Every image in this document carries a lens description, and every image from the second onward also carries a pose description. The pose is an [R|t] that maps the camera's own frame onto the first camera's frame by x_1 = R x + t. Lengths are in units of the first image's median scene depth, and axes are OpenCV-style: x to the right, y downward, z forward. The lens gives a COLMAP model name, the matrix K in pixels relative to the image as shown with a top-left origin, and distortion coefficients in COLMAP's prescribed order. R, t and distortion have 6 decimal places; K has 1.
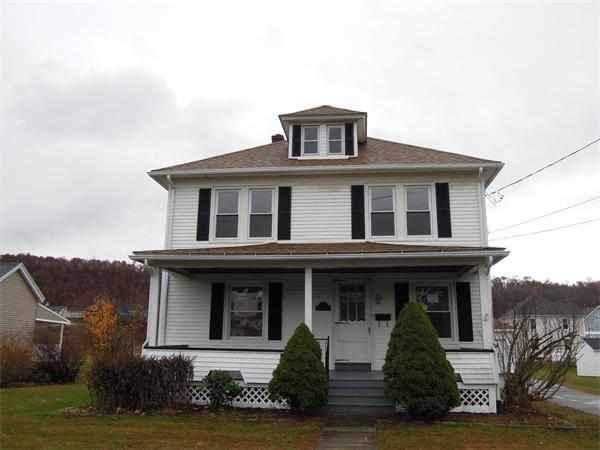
lens RADIAL K [[525.3, 0, 300.0], [0, 525.3, 225.0], [0, 0, 1]] dist [-0.043373, 0.002511]
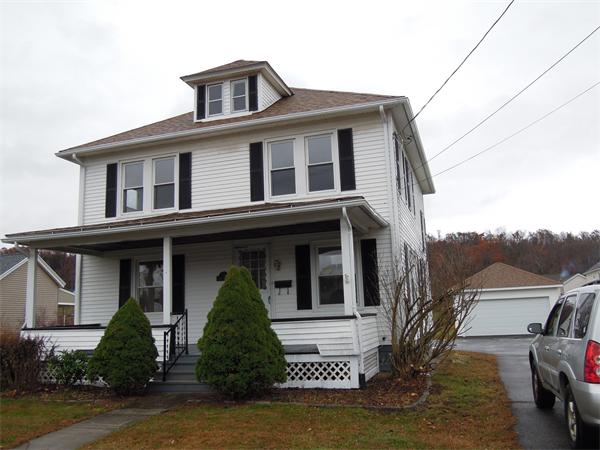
lens RADIAL K [[525.3, 0, 300.0], [0, 525.3, 225.0], [0, 0, 1]] dist [-0.043373, 0.002511]
pose [[0.979276, -0.082501, -0.184965, 0.346279], [0.093297, 0.994361, 0.050427, 0.028757], [0.179762, -0.066639, 0.981450, 0.108275]]
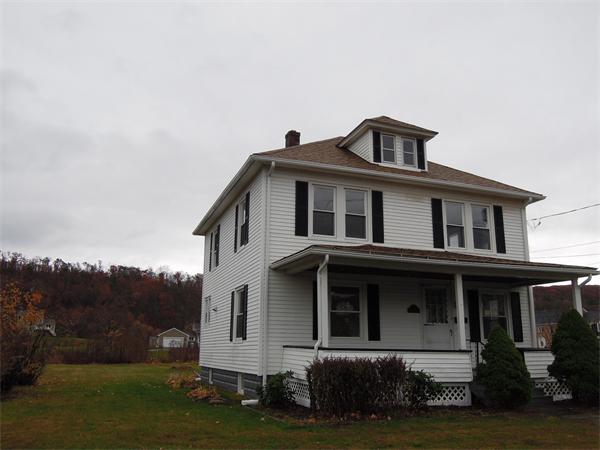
lens RADIAL K [[525.3, 0, 300.0], [0, 525.3, 225.0], [0, 0, 1]] dist [-0.043373, 0.002511]
pose [[0.895189, 0.101353, 0.434008, -0.618627], [-0.103192, 0.994472, -0.019393, 0.029555], [-0.433575, -0.027426, 0.900700, 0.144117]]
